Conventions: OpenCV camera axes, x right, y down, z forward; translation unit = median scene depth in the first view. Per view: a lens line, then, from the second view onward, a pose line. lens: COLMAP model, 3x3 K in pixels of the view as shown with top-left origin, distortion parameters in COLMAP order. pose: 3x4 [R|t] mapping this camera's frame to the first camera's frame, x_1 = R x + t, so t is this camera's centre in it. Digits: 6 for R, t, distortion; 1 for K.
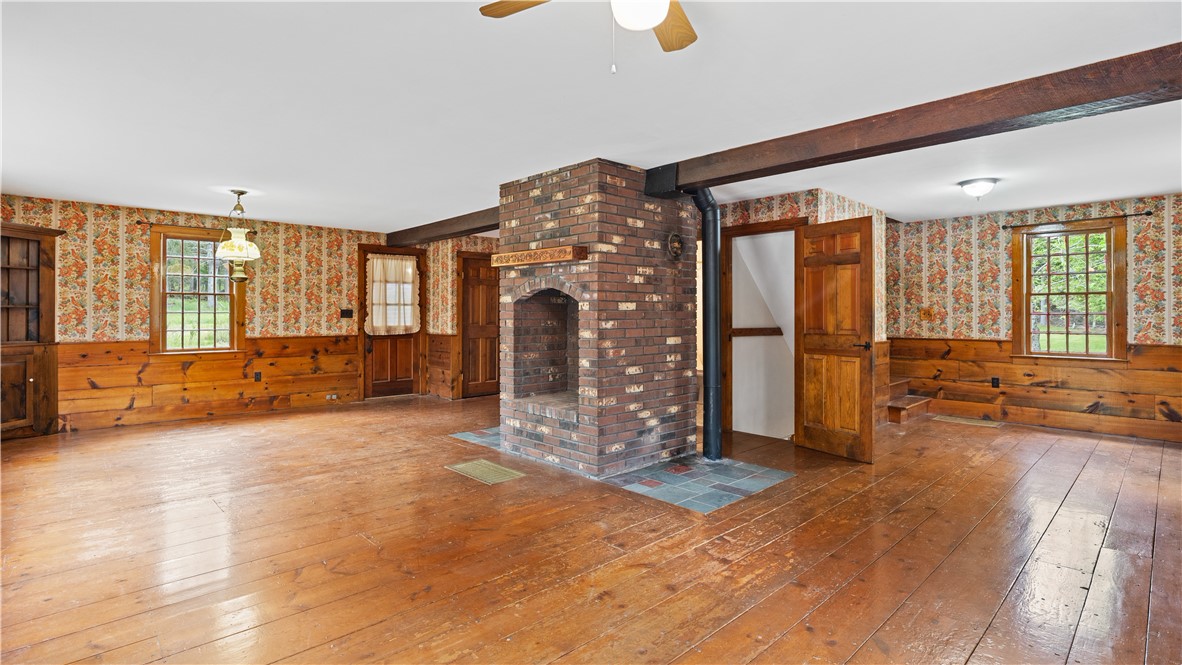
lens RADIAL K [[565.6, 0, 586.0], [0, 565.6, 310.6], [0, 0, 1]] dist [-0.010637, 0.001245]
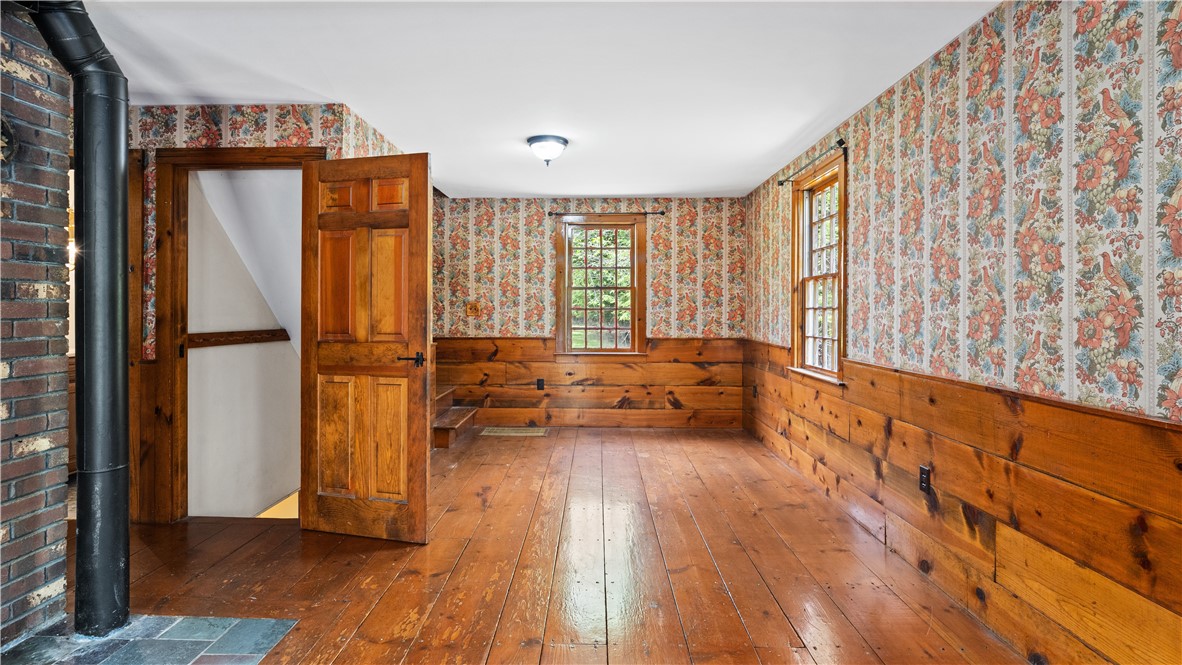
lens RADIAL K [[565.6, 0, 585.6], [0, 565.6, 307.5], [0, 0, 1]] dist [-0.010637, 0.001245]
pose [[0.704330, 0.003071, 0.709866, 0.147492], [-0.005472, 0.999984, 0.001103, 0.003016], [-0.709852, -0.004661, 0.704336, 0.344518]]
